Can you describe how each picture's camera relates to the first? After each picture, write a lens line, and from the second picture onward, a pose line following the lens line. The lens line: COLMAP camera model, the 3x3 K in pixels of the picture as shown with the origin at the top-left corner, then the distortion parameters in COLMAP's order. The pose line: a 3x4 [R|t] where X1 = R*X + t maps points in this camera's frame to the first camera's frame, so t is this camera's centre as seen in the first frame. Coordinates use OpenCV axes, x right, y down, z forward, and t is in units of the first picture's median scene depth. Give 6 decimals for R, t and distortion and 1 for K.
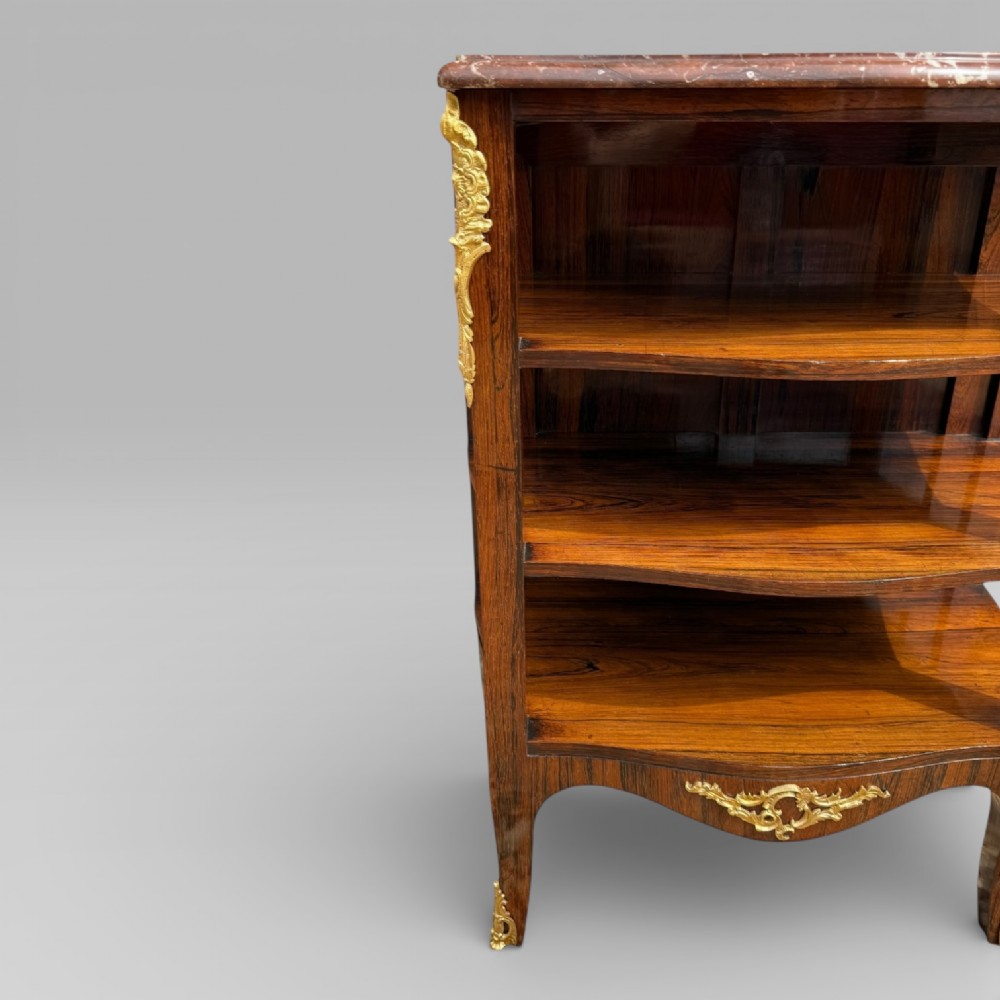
lens RADIAL K [[813.9, 0, 567.0], [0, 813.9, 472.1], [0, 0, 1]] dist [0.147996, -0.306835]
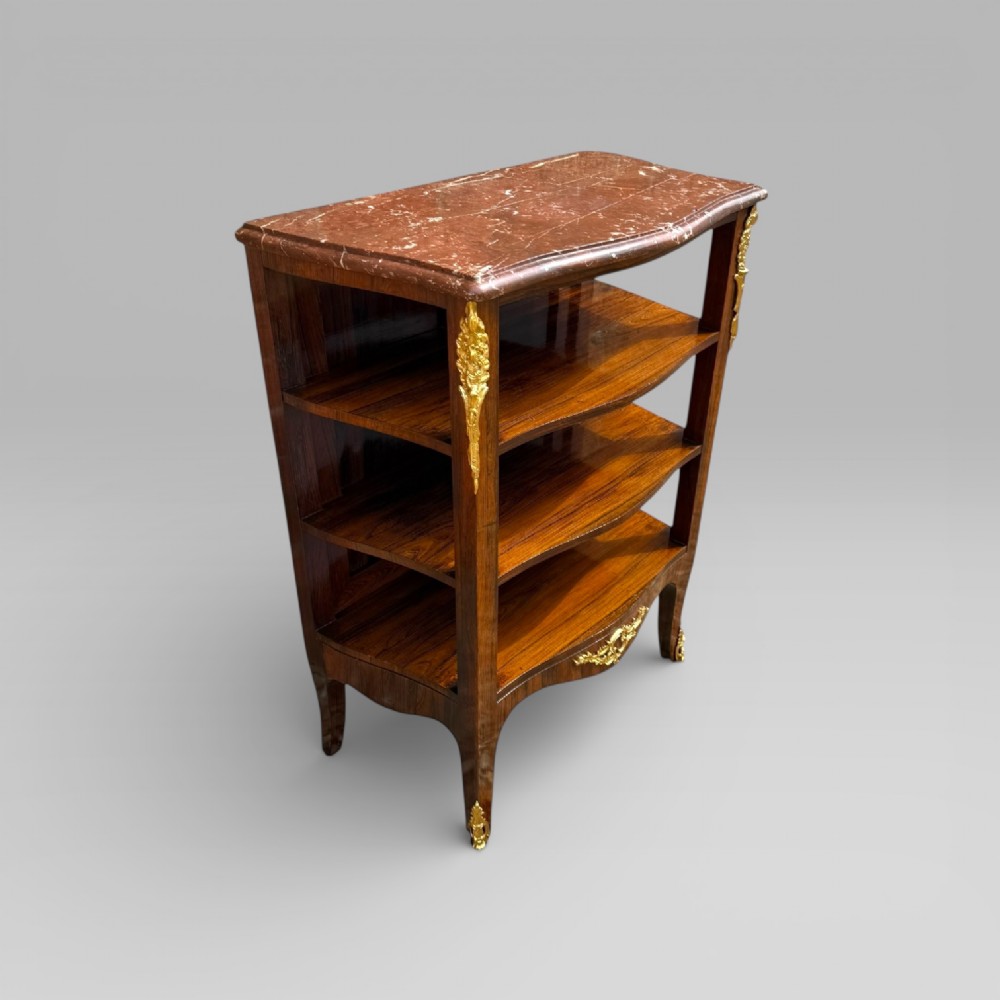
lens RADIAL K [[869.4, 0, 518.5], [0, 869.4, 518.9], [0, 0, 1]] dist [0.136784, -0.214781]
pose [[0.657877, -0.397629, 0.639601, -0.888195], [0.289393, 0.917529, 0.272750, -0.361766], [-0.695306, 0.005661, 0.718692, -0.128140]]
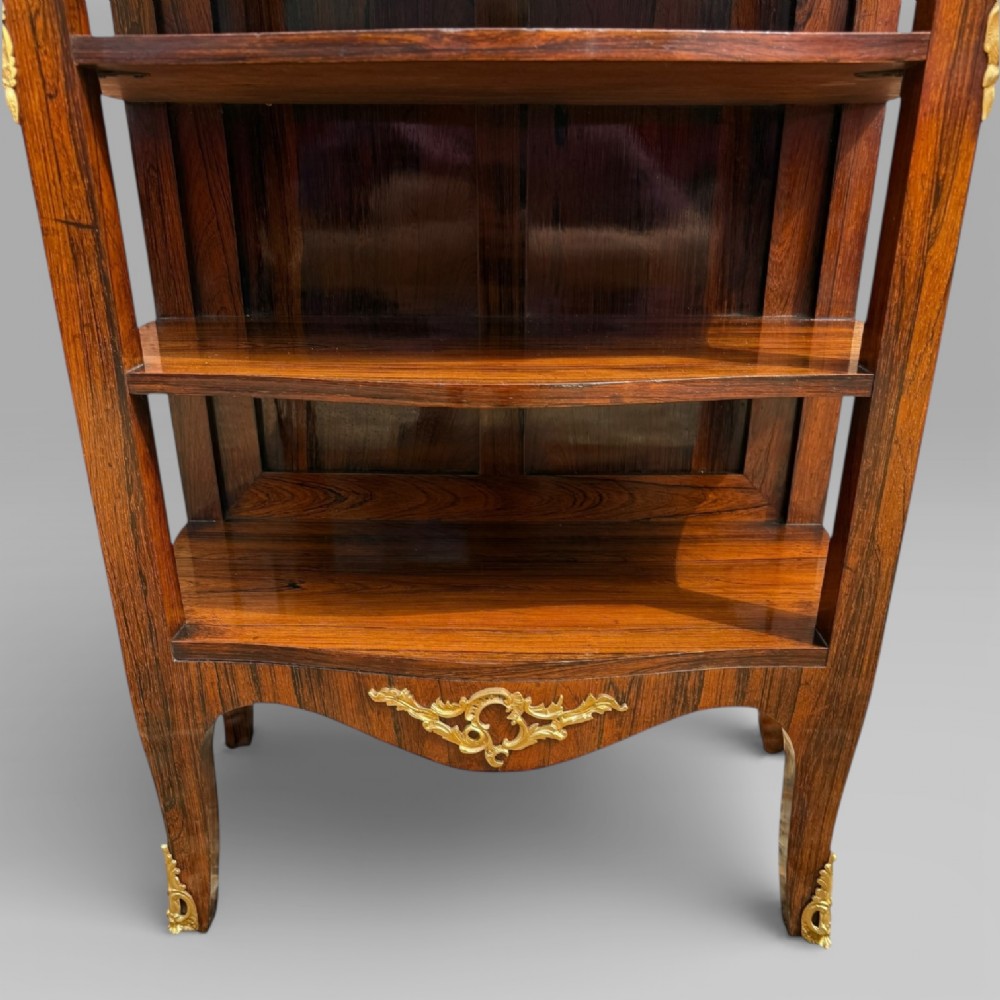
lens RADIAL K [[947.8, 0, 502.6], [0, 947.8, 642.8], [0, 0, 1]] dist [0.090276, -0.101503]
pose [[0.999786, 0.007428, -0.019332, 0.288511], [-0.006909, 0.999618, 0.026778, 0.305576], [0.019523, -0.026639, 0.999454, 0.092683]]
